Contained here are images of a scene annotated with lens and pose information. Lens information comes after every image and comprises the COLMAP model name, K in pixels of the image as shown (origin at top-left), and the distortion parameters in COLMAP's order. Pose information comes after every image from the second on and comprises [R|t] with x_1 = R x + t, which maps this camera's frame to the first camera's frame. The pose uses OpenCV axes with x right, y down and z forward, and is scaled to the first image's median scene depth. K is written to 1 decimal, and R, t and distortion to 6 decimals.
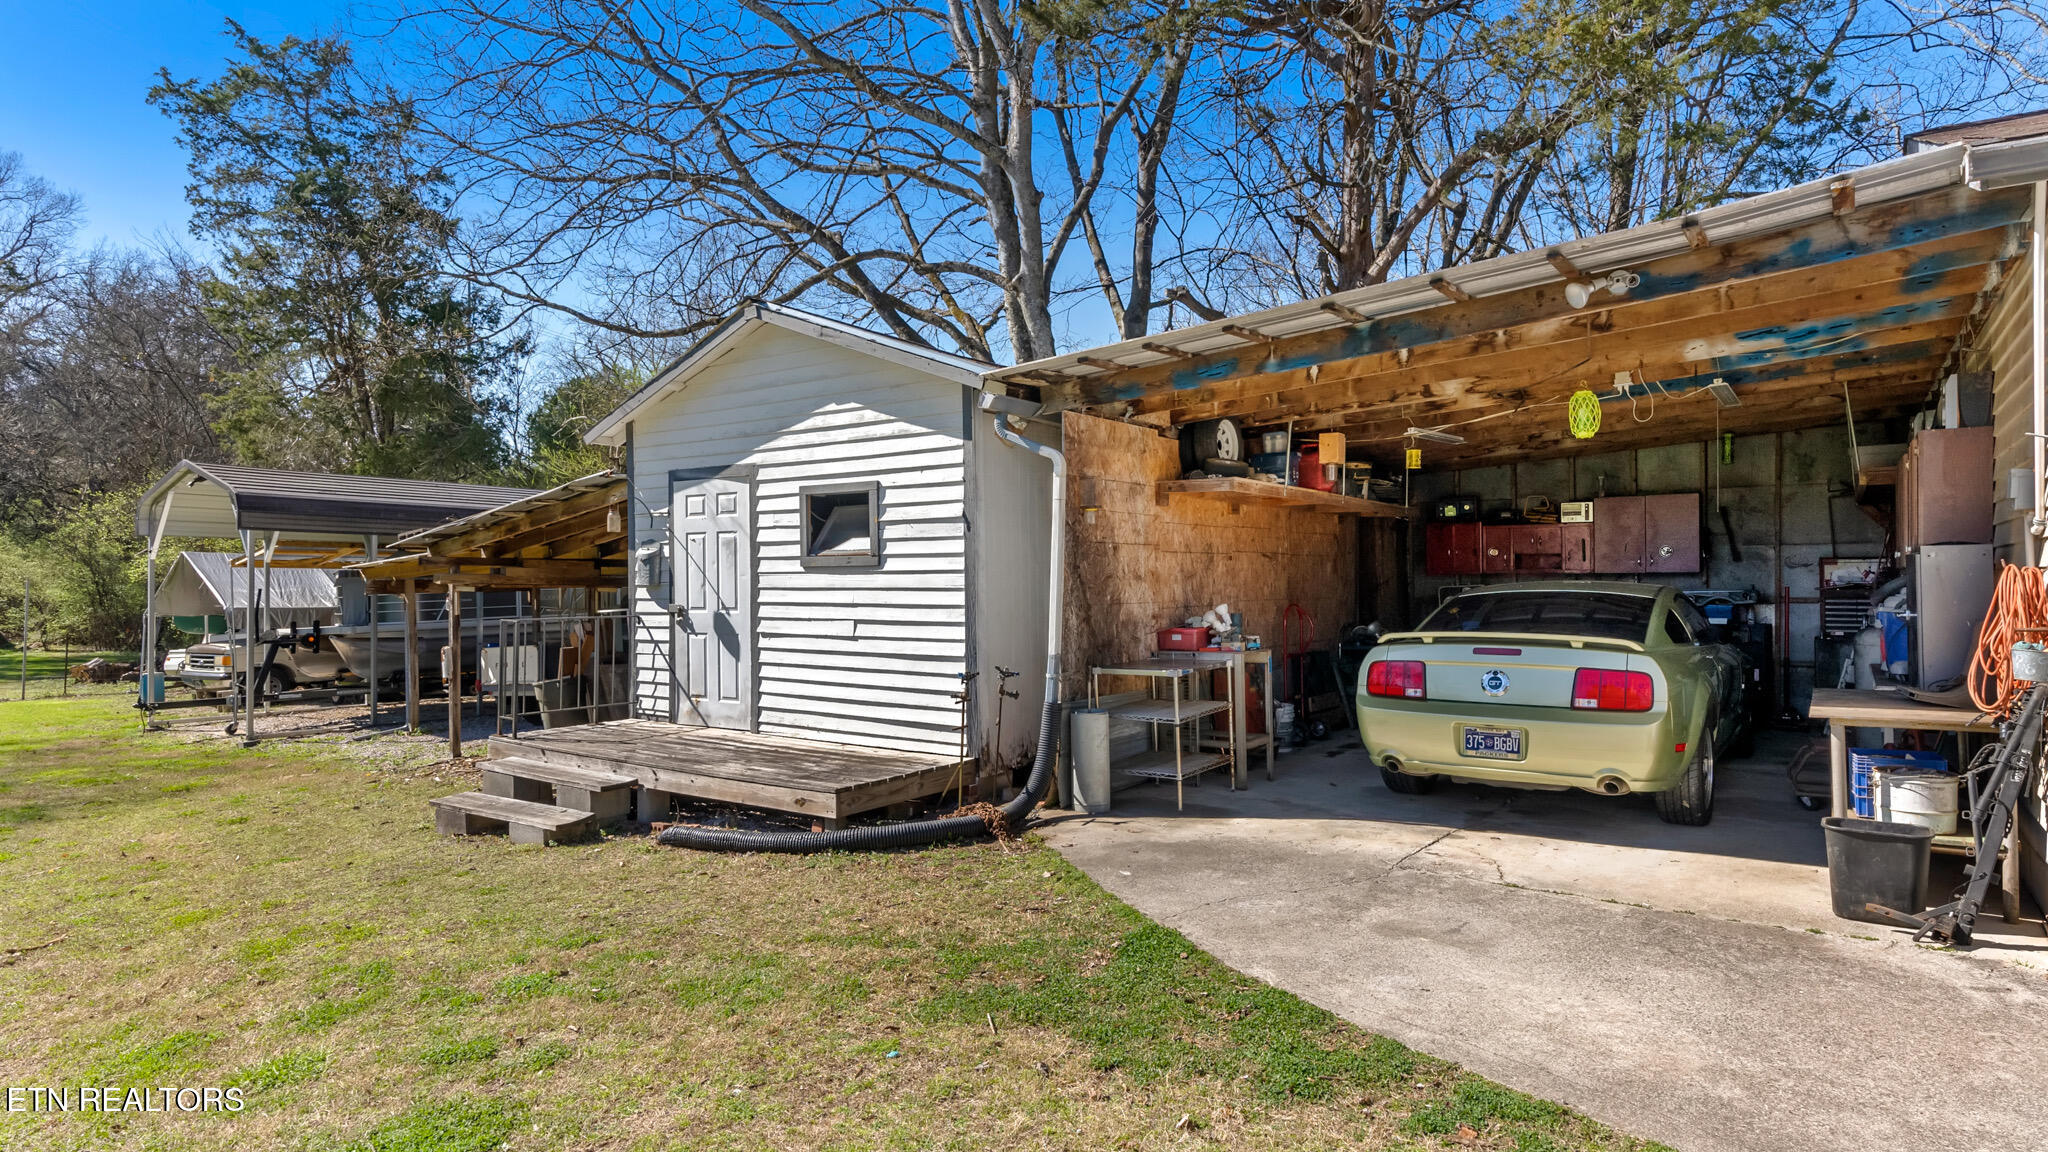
lens RADIAL K [[1353.4, 0, 1024.0], [0, 1353.4, 576.0], [0, 0, 1]] dist [-0.001971, -0.001006]
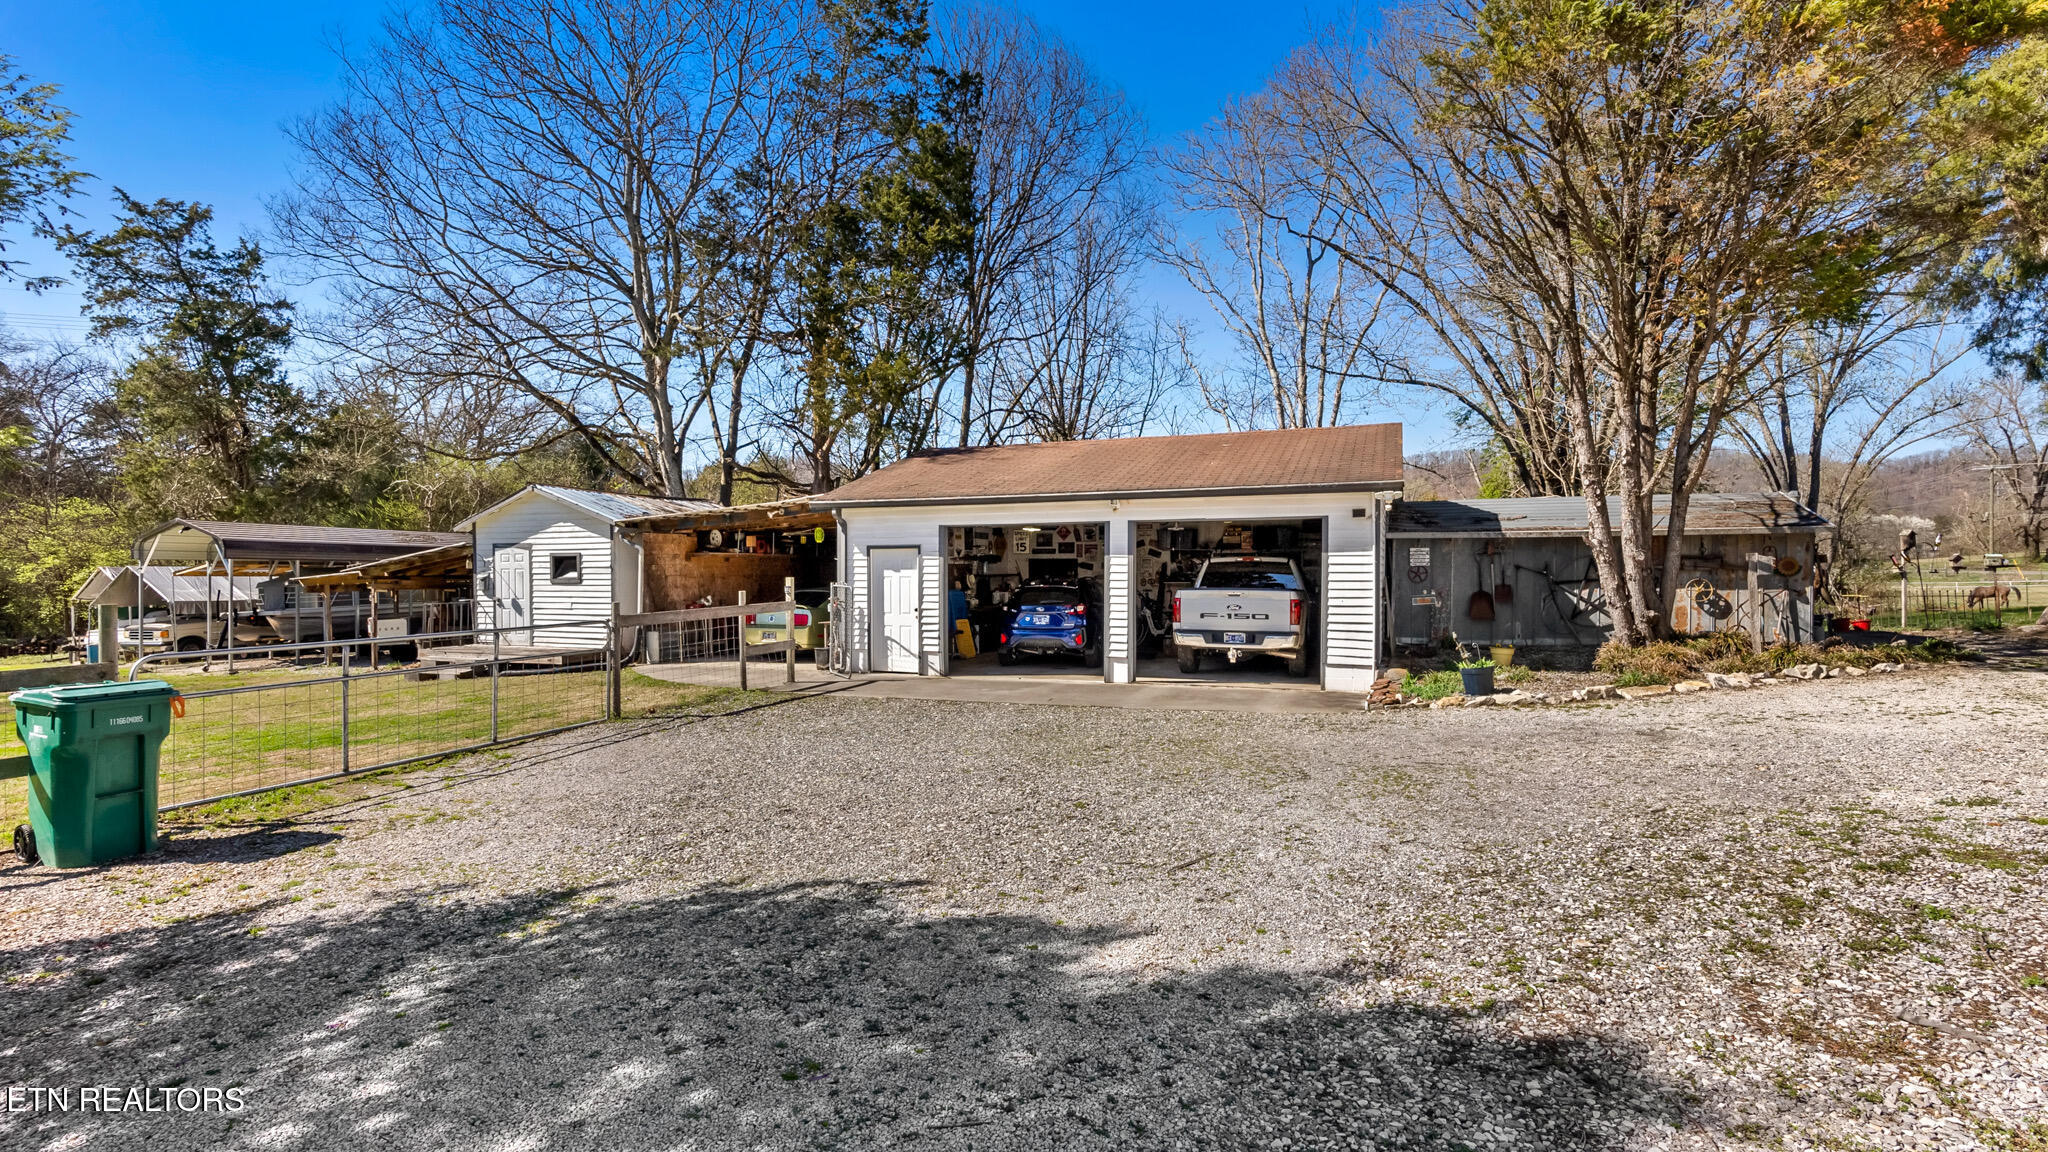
lens RADIAL K [[1140.3, 0, 1062.9], [0, 1140.3, 584.0], [0, 0, 1]] dist [-0.000808, 0.000722]
pose [[0.967356, -0.000604, 0.253421, 0.234205], [-0.001658, 0.999961, 0.008711, -0.024749], [-0.253416, -0.008847, 0.967317, -1.376788]]
